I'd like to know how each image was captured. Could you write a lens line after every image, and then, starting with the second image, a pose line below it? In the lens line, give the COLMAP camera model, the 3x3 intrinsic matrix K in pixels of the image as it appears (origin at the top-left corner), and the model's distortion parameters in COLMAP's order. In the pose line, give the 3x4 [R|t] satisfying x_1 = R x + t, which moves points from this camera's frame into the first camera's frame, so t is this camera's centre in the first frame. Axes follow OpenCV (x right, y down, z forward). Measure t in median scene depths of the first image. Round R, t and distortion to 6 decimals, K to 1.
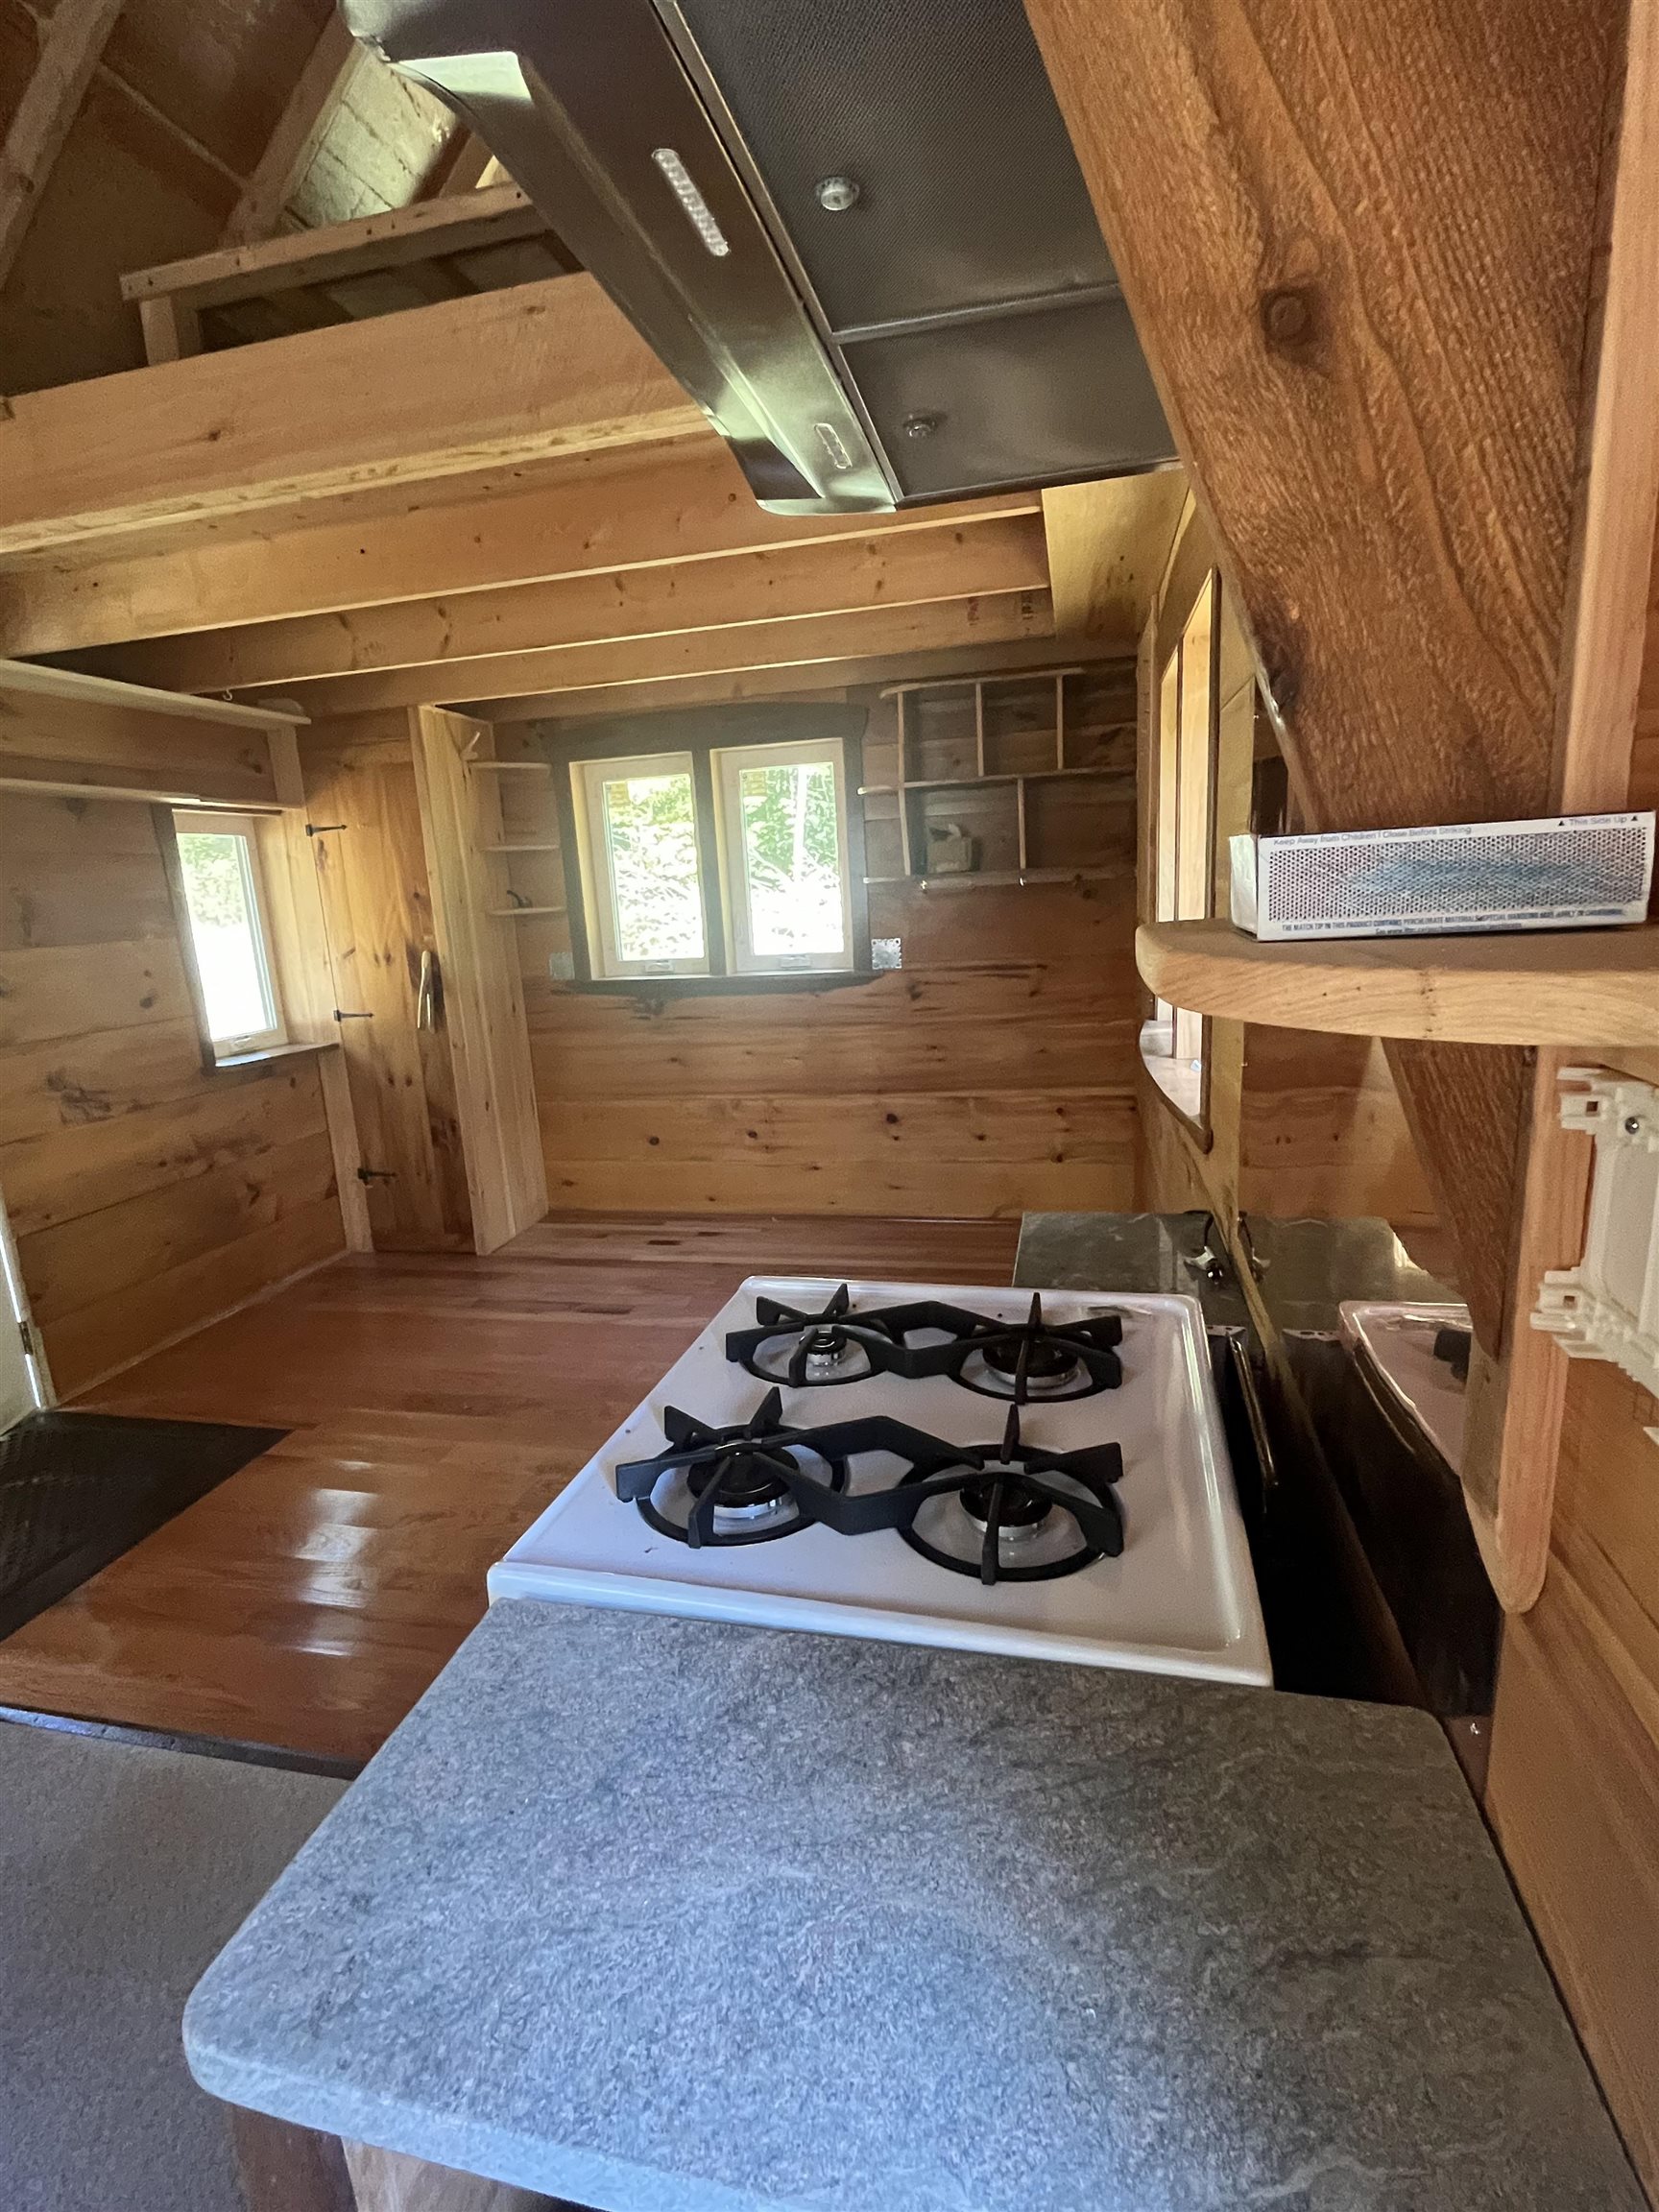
lens RADIAL K [[1040.5, 0, 827.2], [0, 1040.5, 1107.9], [0, 0, 1]] dist [-0.003066, -0.000173]
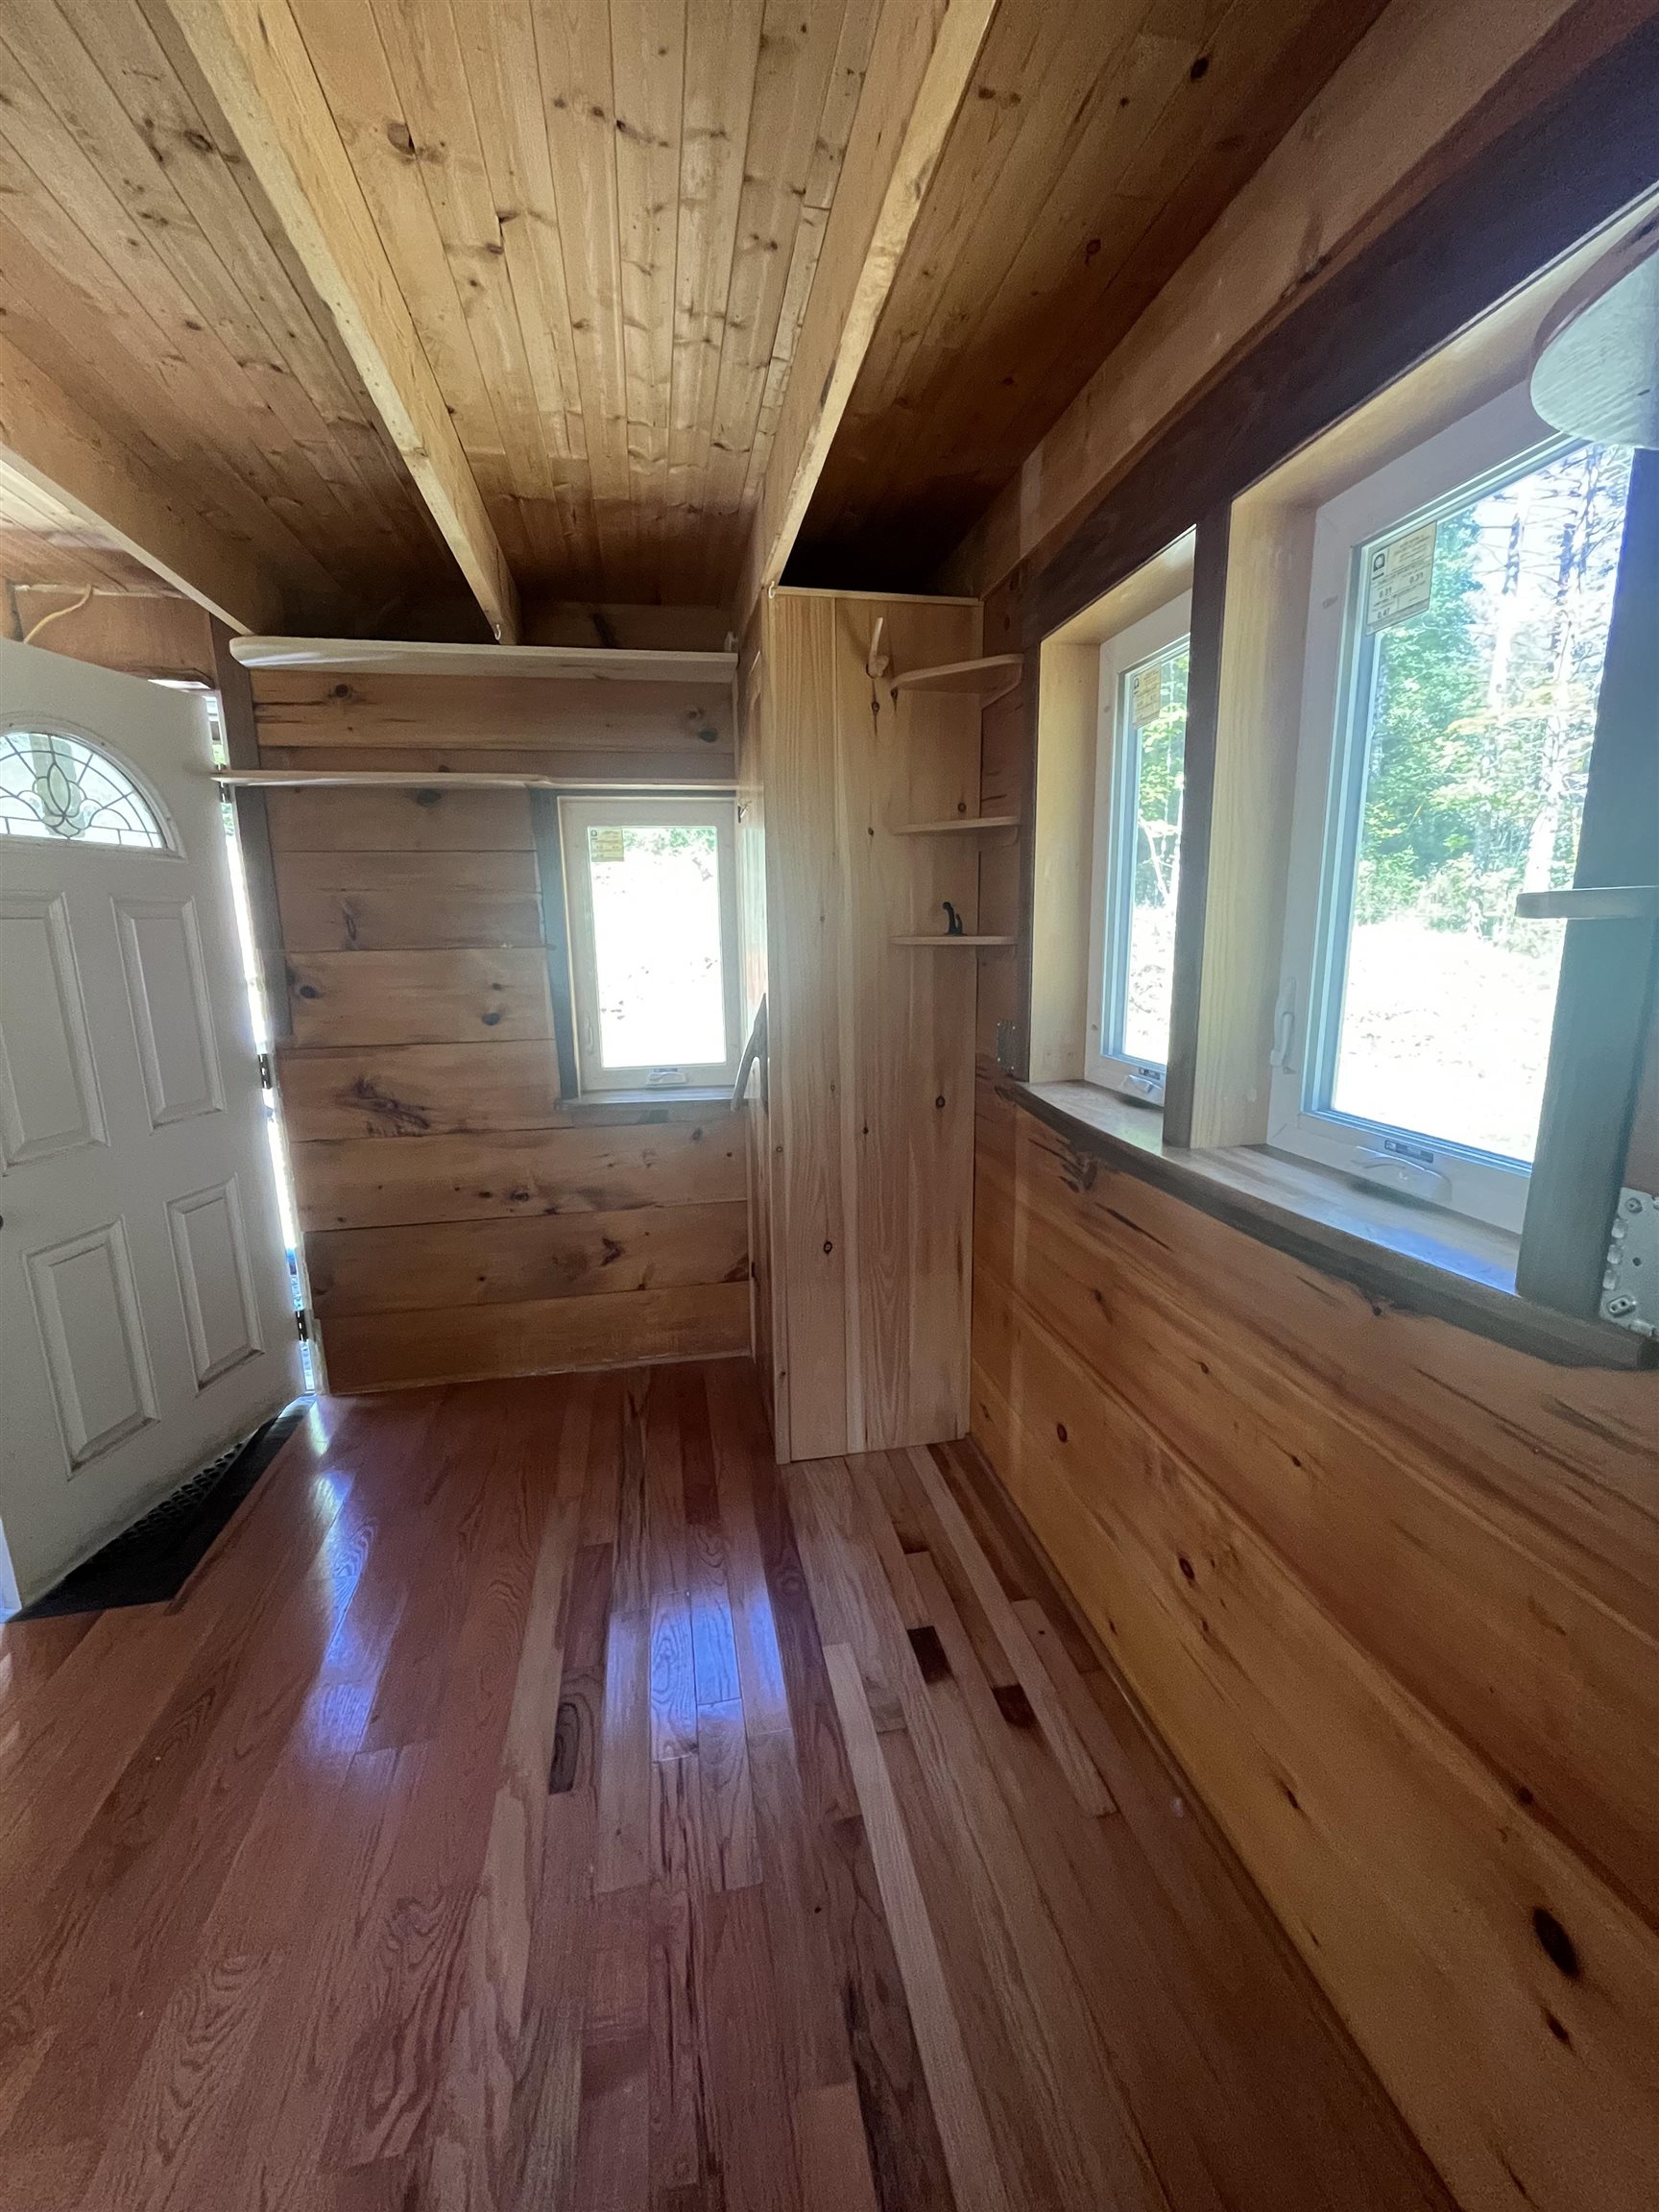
lens RADIAL K [[896.0, 0, 825.4], [0, 896.0, 1105.5], [0, 0, 1]] dist [-0.003403, -0.000671]
pose [[0.407456, 0.228445, -0.884191, 0.135076], [-0.198989, 0.967152, 0.158180, -0.177417], [0.891282, 0.111493, 0.439529, 0.789309]]
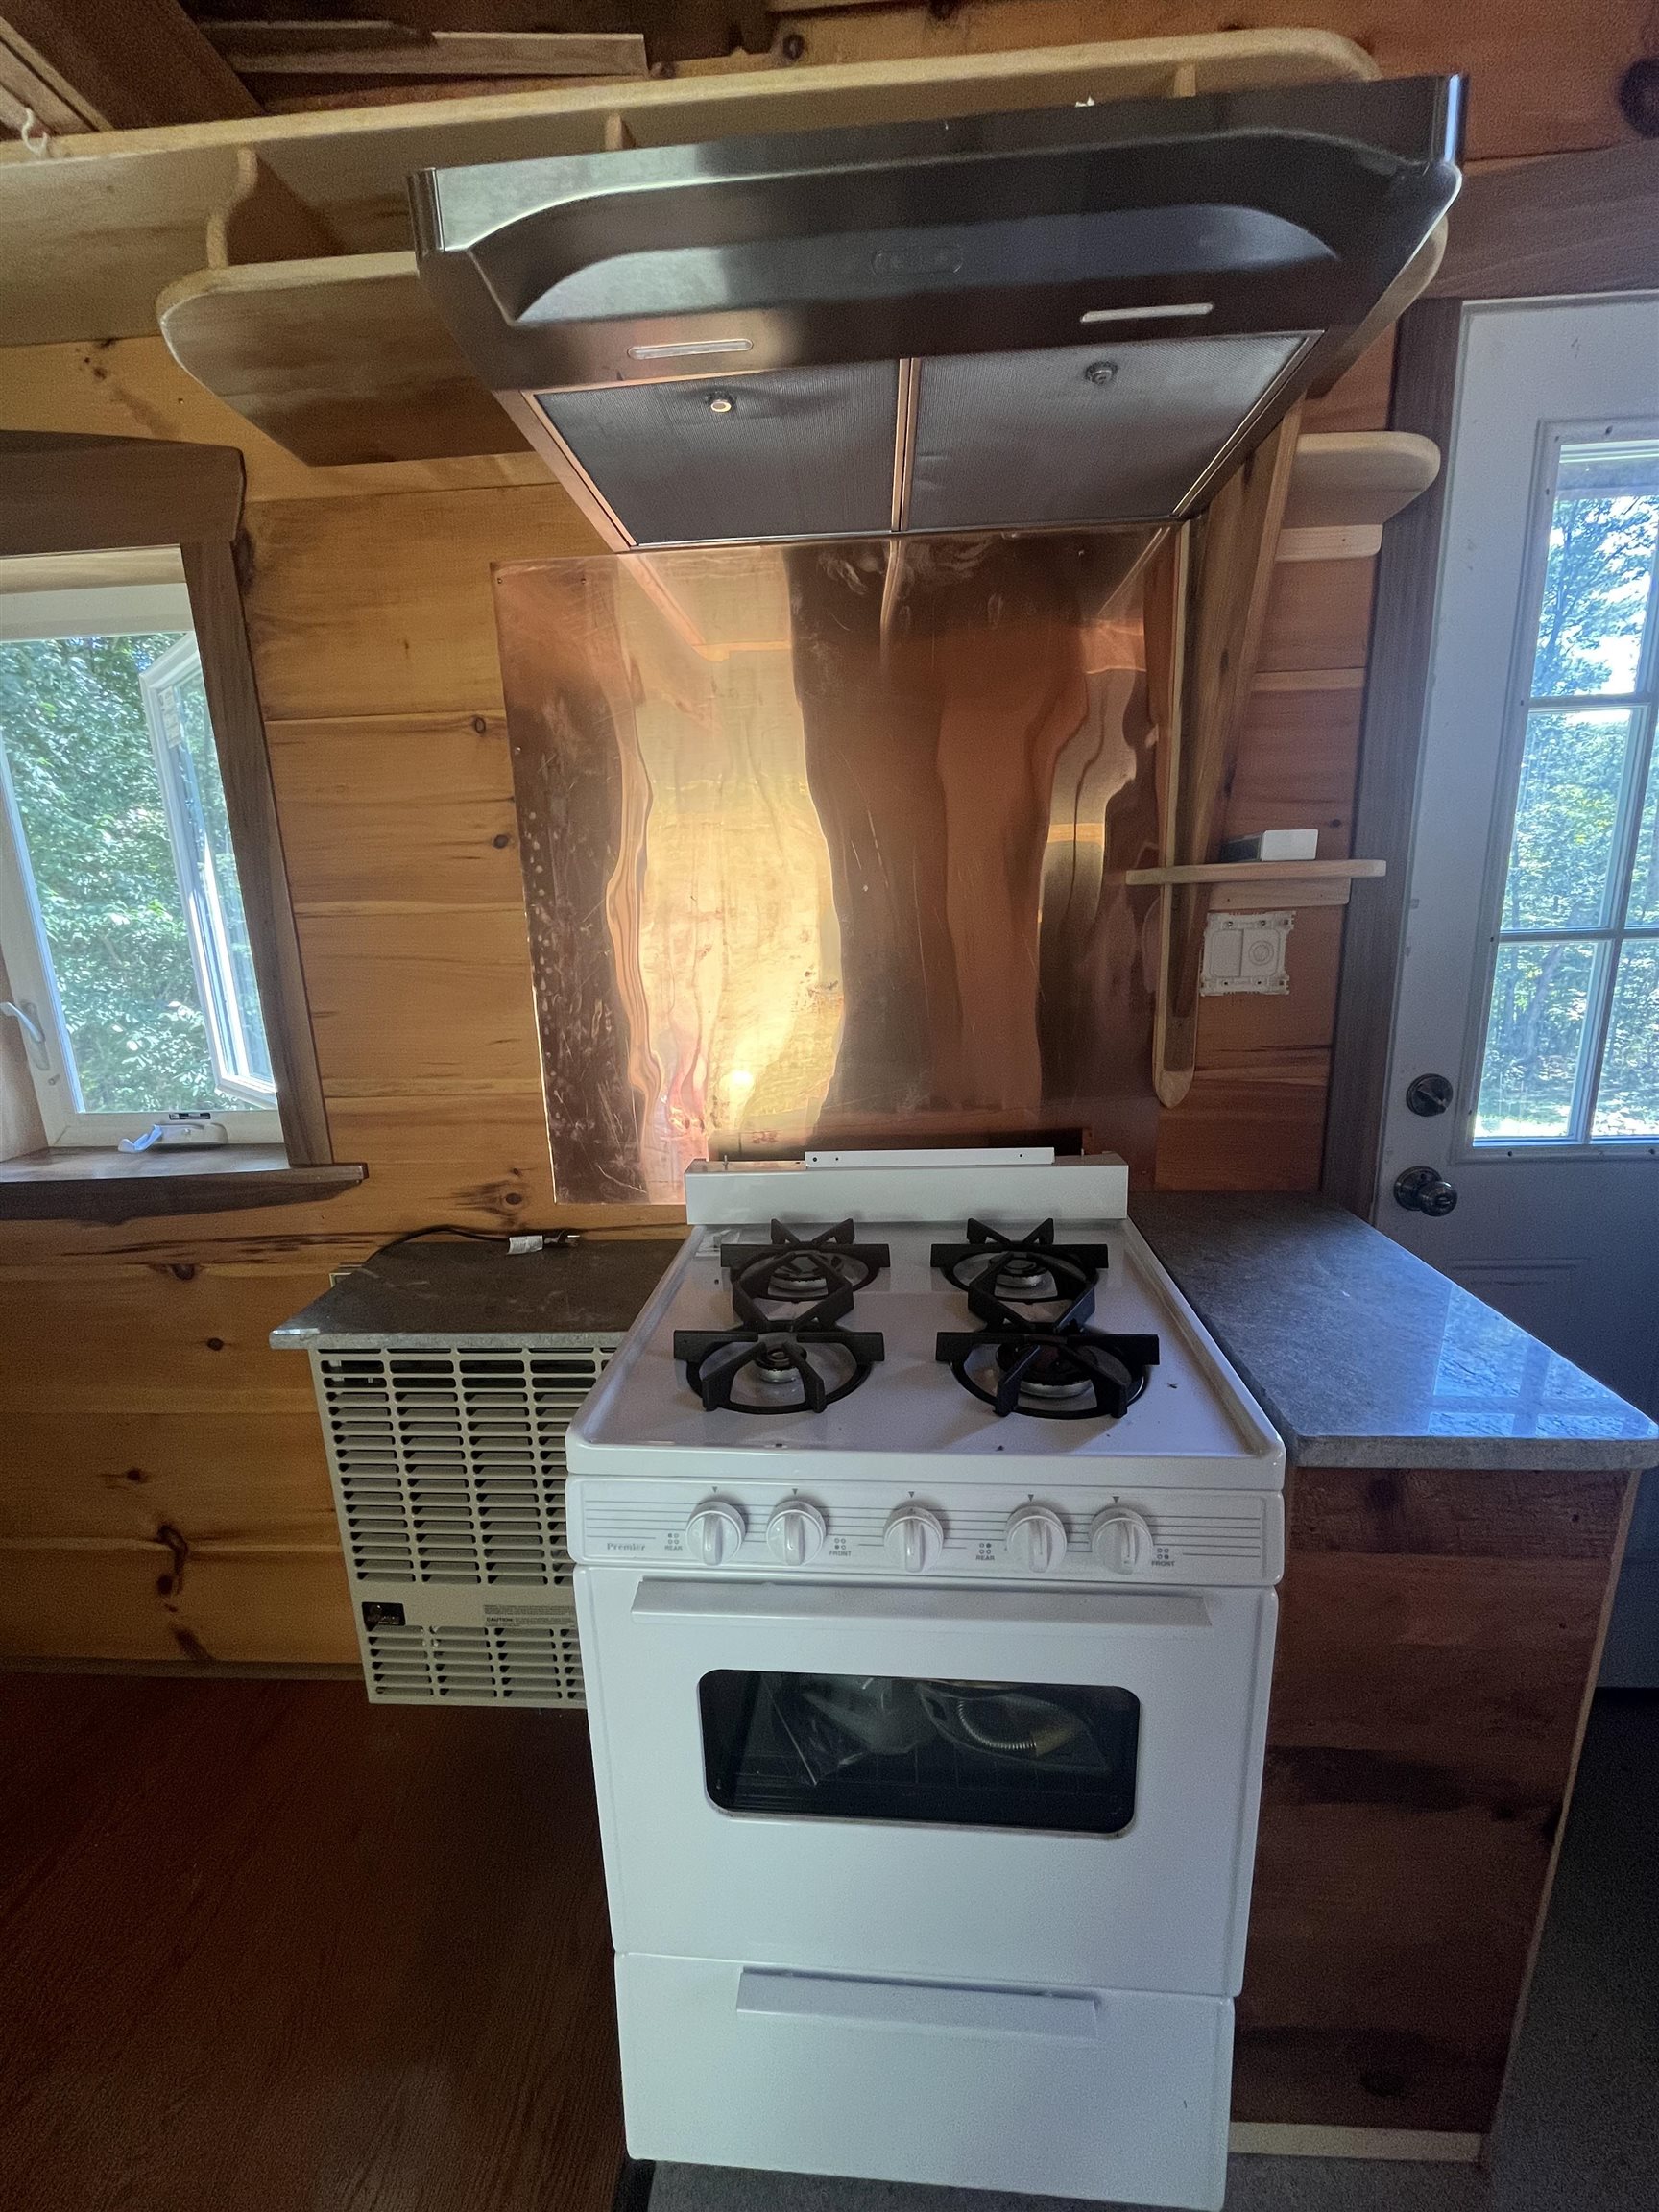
lens RADIAL K [[896.0, 0, 825.9], [0, 896.0, 1105.8], [0, 0, 1]] dist [-0.003403, -0.000671]
pose [[-0.172615, -0.162015, 0.971574, -0.210035], [0.254589, 0.945524, 0.202902, -0.036512], [-0.951519, 0.282376, -0.121964, 0.285239]]
